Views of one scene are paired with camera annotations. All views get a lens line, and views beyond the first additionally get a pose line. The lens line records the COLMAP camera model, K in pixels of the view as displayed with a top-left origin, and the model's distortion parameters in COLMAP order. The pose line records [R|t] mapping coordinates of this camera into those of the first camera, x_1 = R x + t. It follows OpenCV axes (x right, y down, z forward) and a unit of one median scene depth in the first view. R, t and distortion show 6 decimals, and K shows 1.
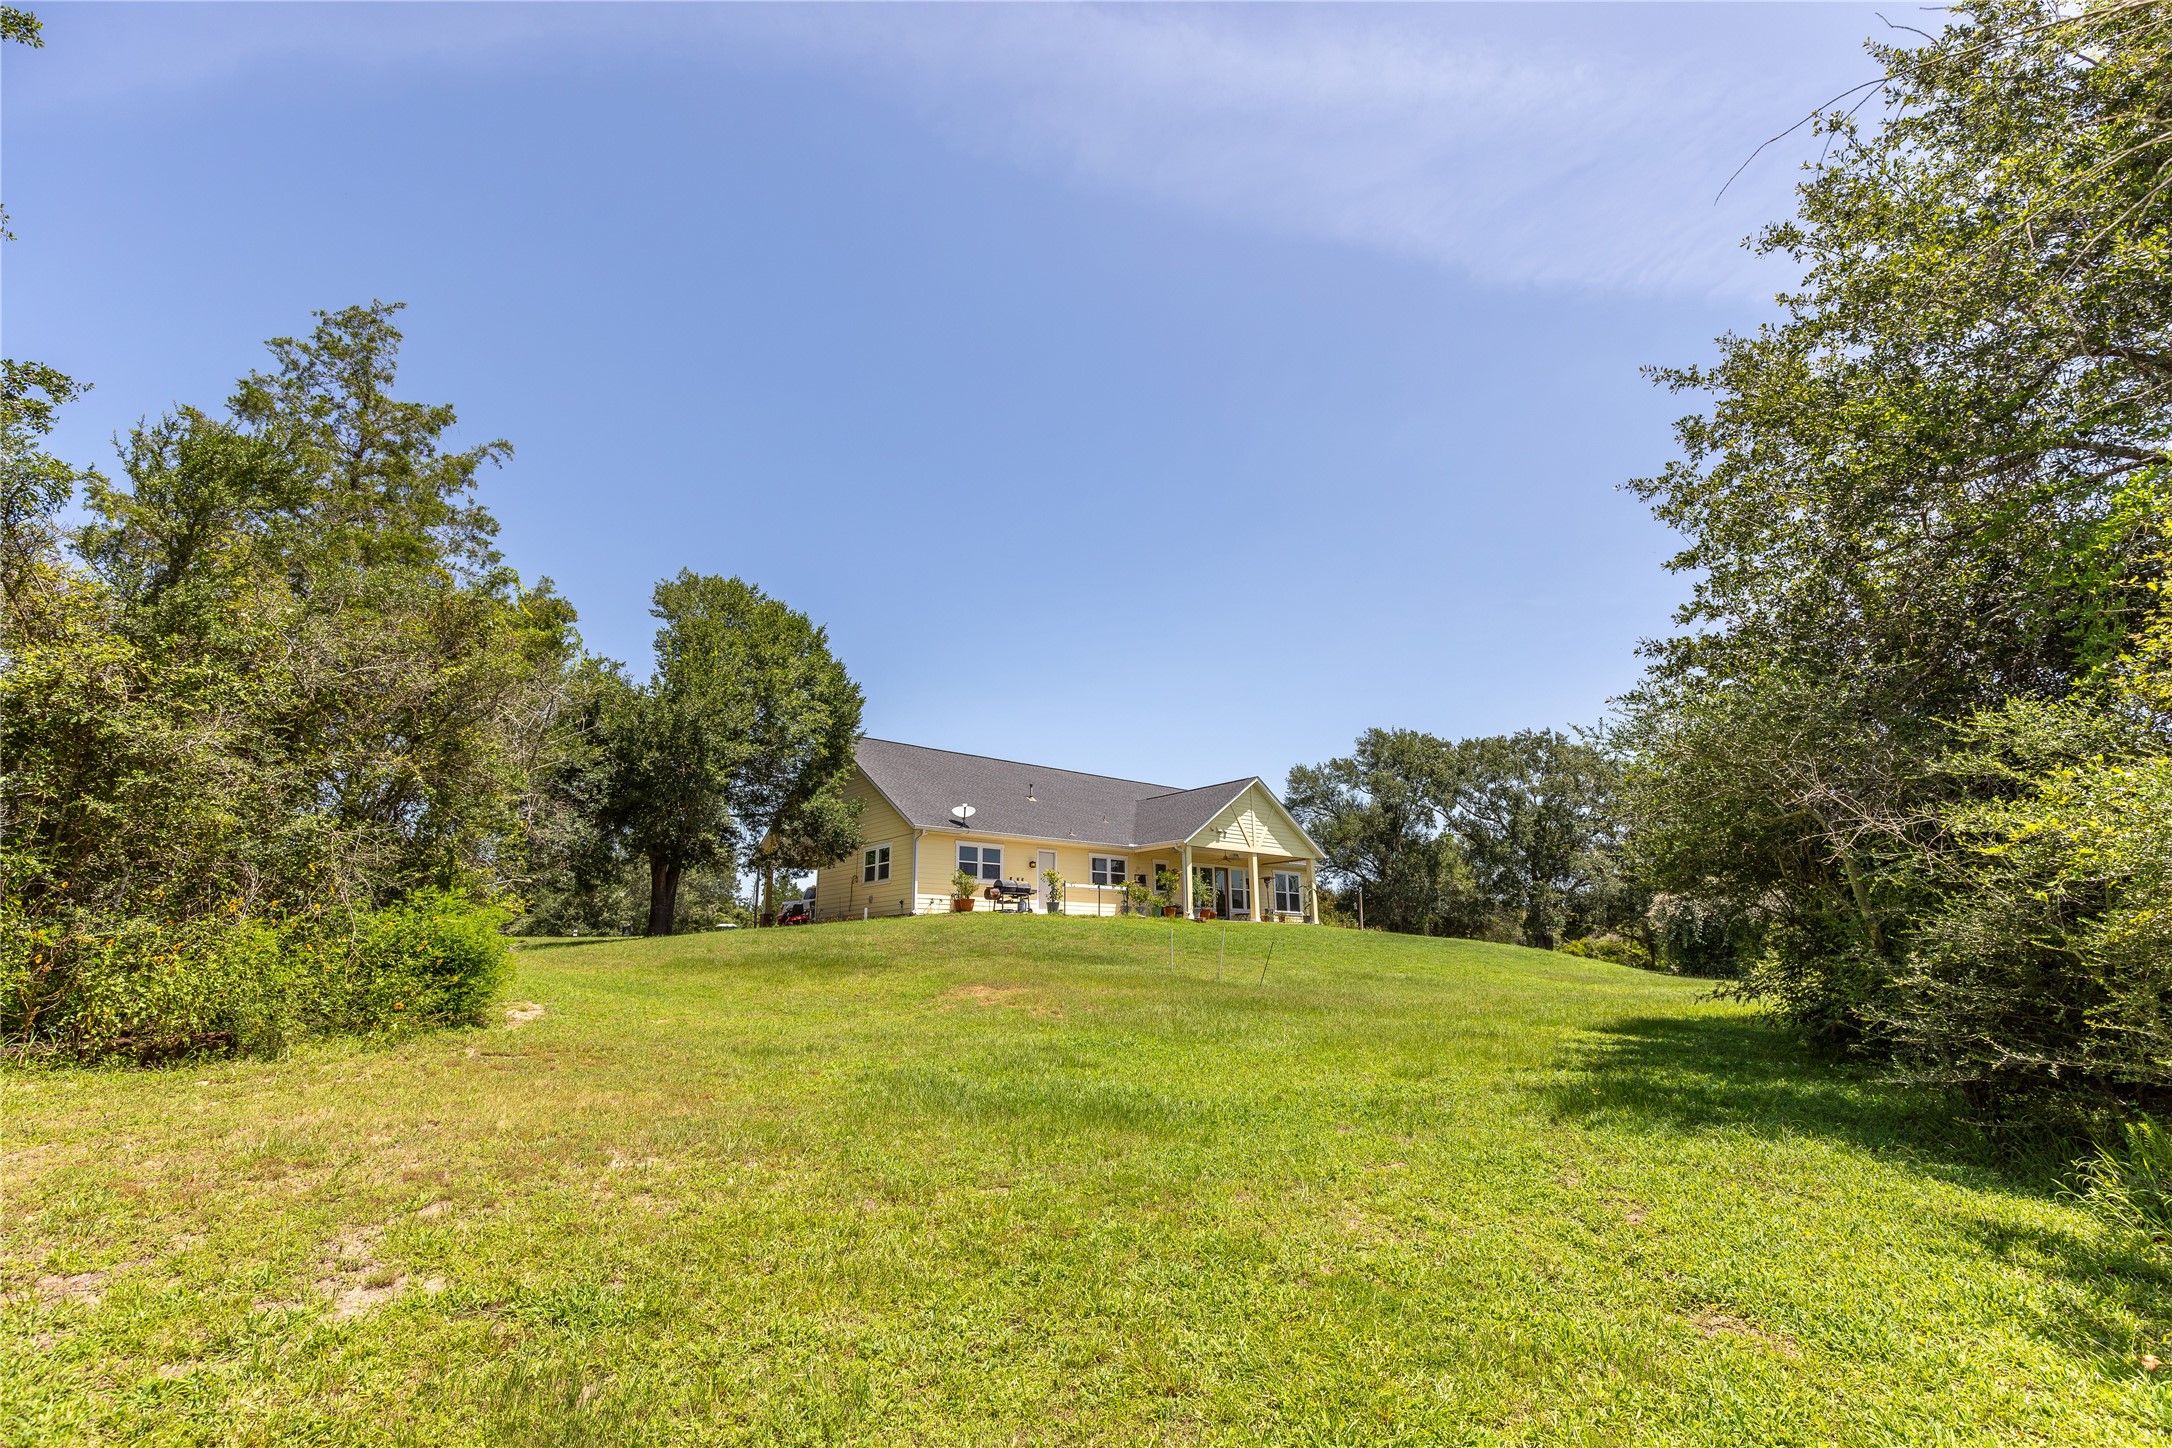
lens RADIAL K [[998.1, 0, 1086.0], [0, 998.1, 724.0], [0, 0, 1]] dist [0.024735, -0.008911]
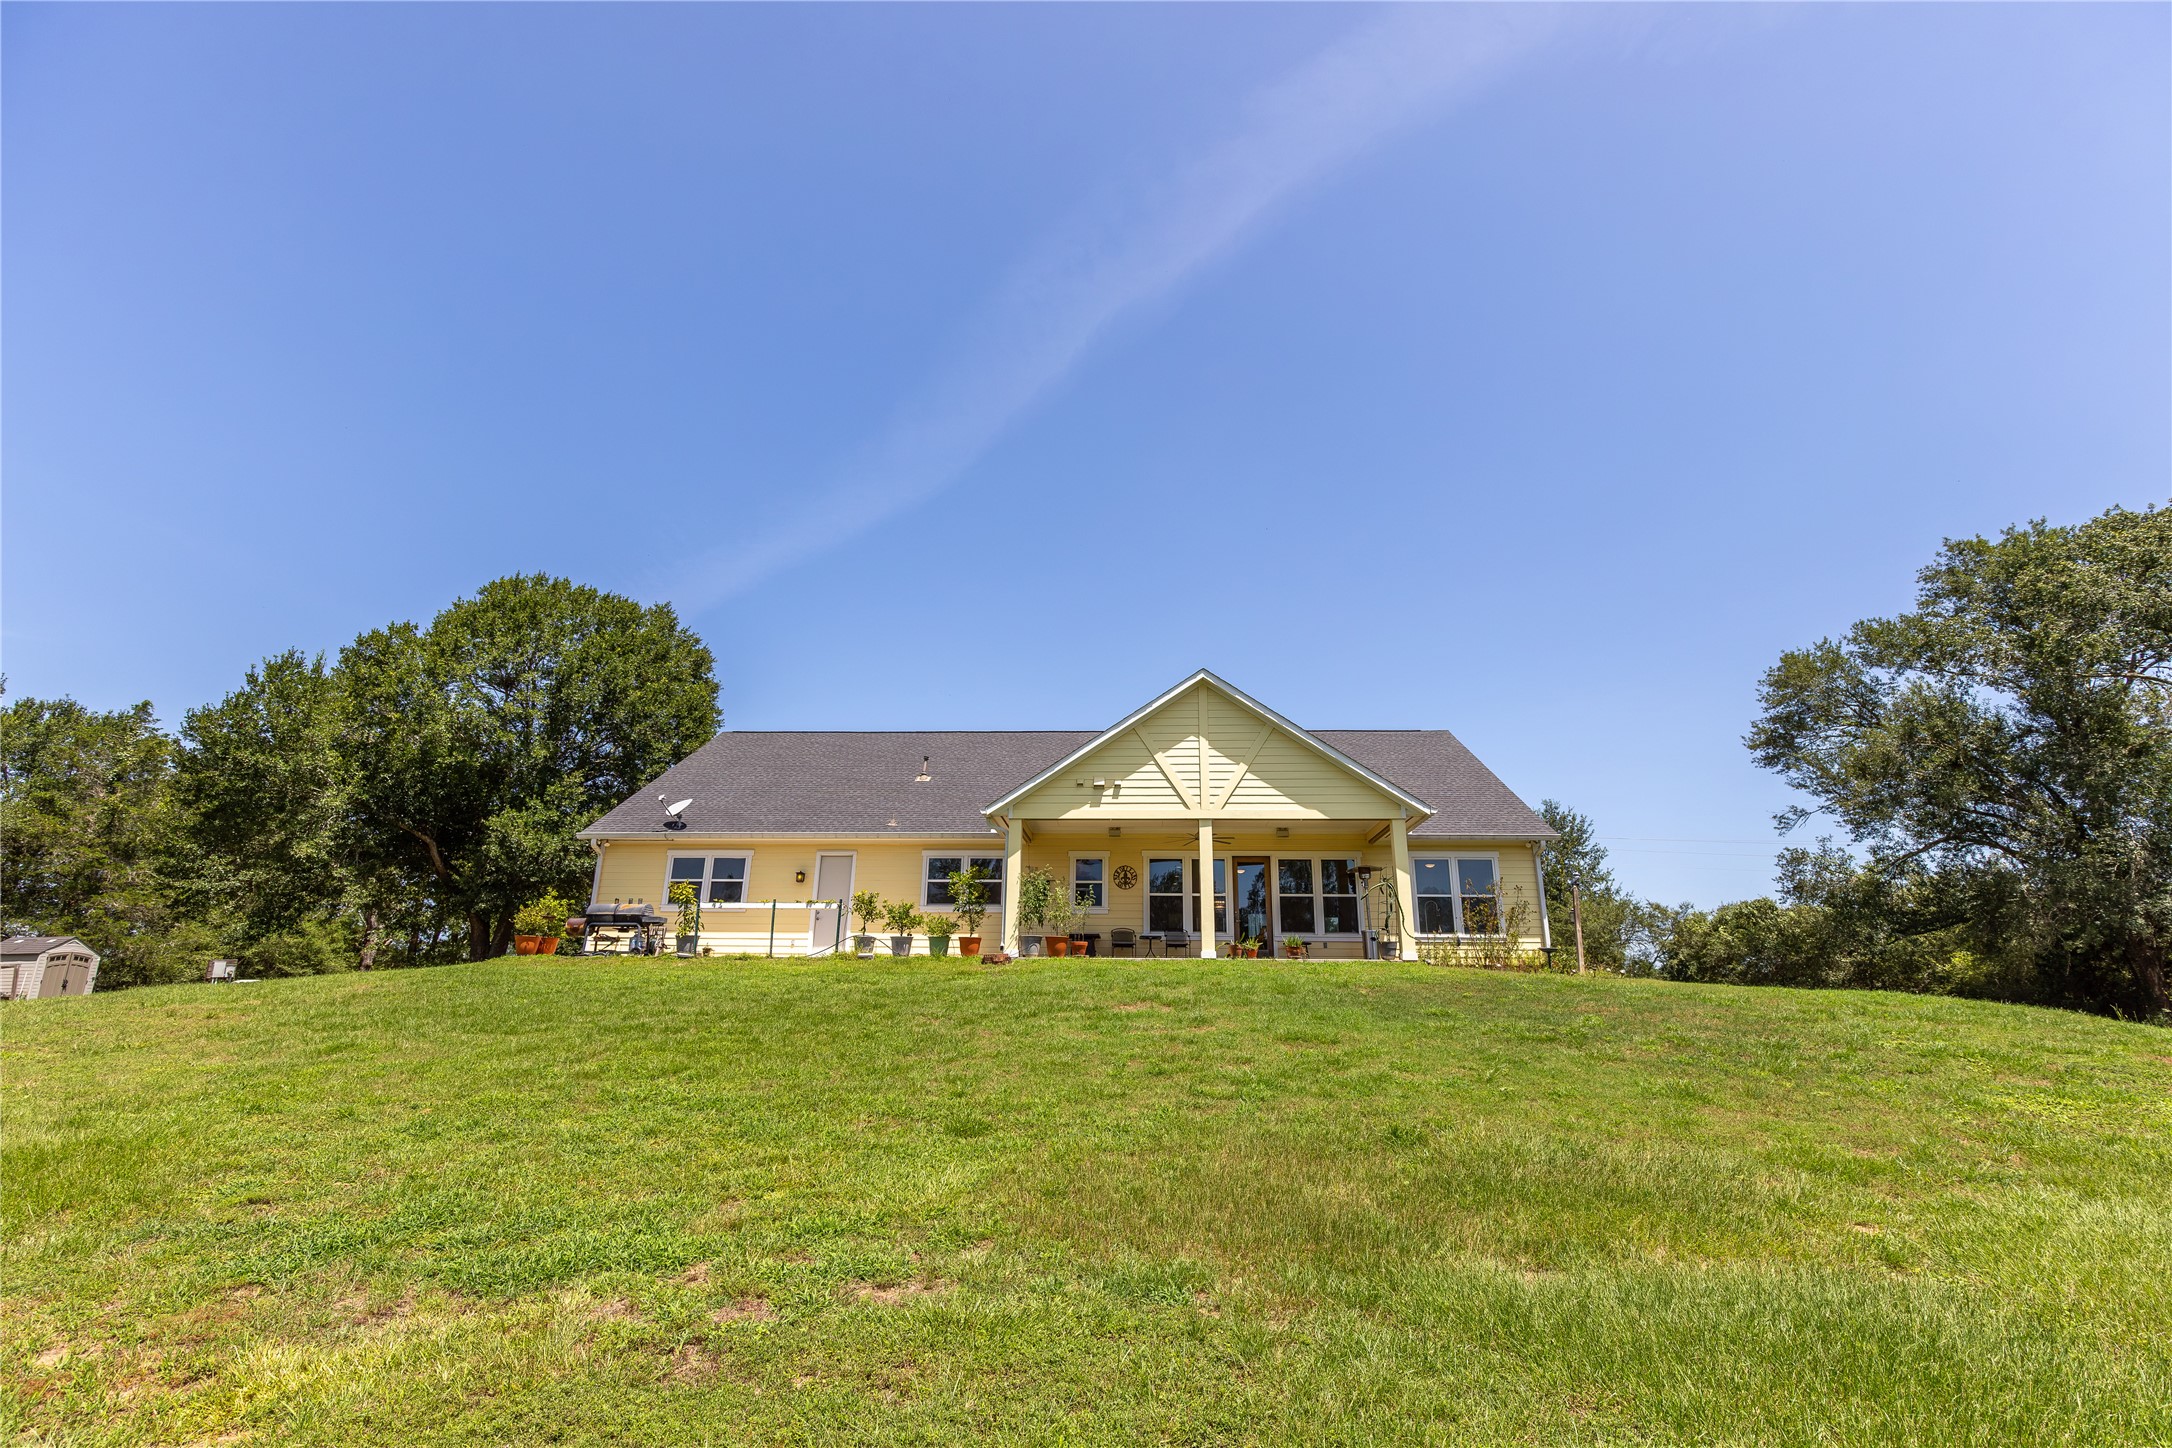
lens RADIAL K [[998.1, 0, 1086.0], [0, 998.1, 724.0], [0, 0, 1]] dist [0.024735, -0.008911]
pose [[0.718358, -0.185498, -0.670486, 0.488213], [0.150358, 0.982414, -0.110703, 0.134245], [0.679230, -0.021289, 0.733616, 0.621006]]
